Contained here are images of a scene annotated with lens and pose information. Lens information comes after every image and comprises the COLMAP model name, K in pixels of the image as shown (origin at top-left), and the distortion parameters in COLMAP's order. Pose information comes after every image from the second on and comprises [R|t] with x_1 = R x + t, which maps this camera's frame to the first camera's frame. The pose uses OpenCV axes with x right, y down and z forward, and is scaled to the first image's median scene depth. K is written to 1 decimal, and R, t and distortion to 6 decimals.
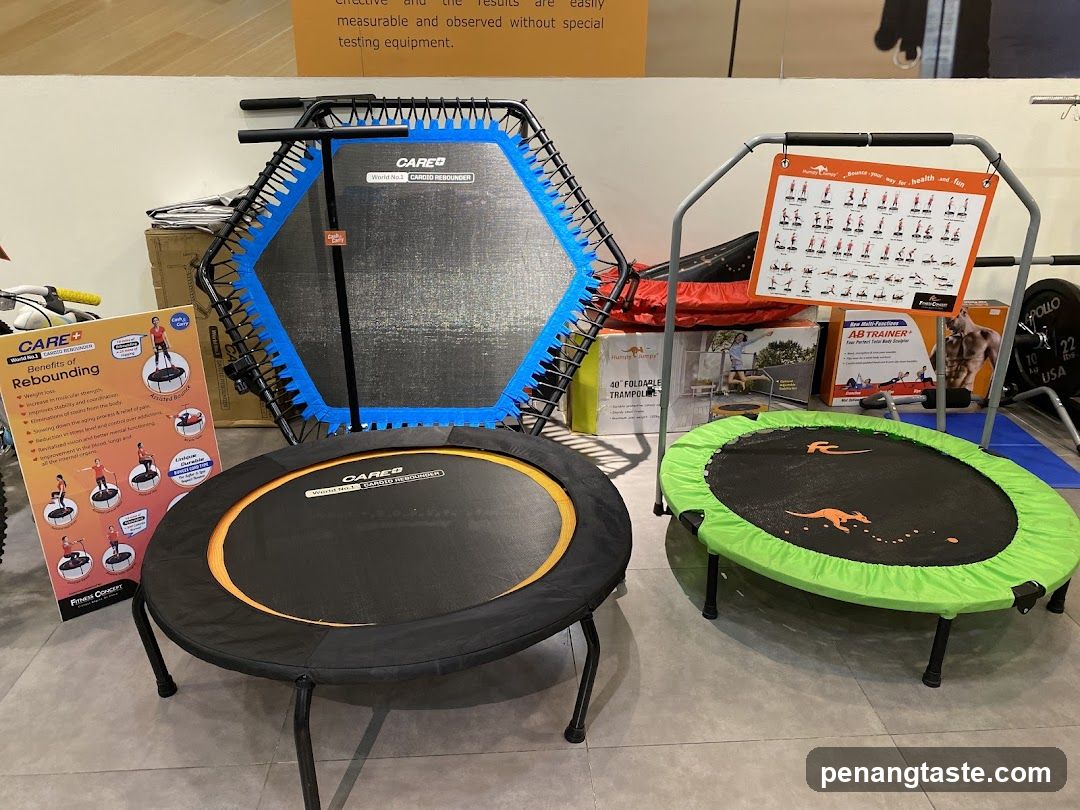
lens RADIAL K [[807.6, 0, 539.9], [0, 807.6, 403.6], [0, 0, 1]] dist [0.002941, -0.004177]
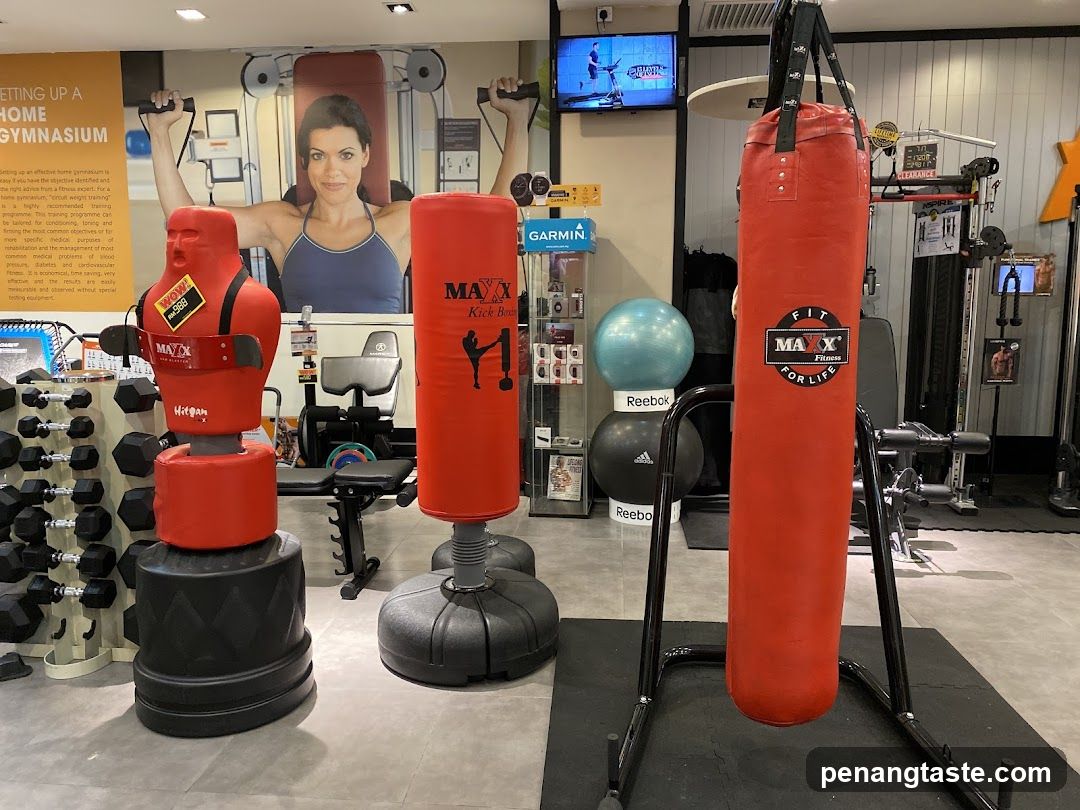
lens RADIAL K [[807.6, 0, 540.3], [0, 807.6, 406.4], [0, 0, 1]] dist [0.002941, -0.004177]
pose [[0.988038, 0.021643, -0.152684, 1.657882], [-0.059670, 0.966635, -0.249111, 0.356320], [0.142199, 0.255242, 0.956363, -0.959187]]
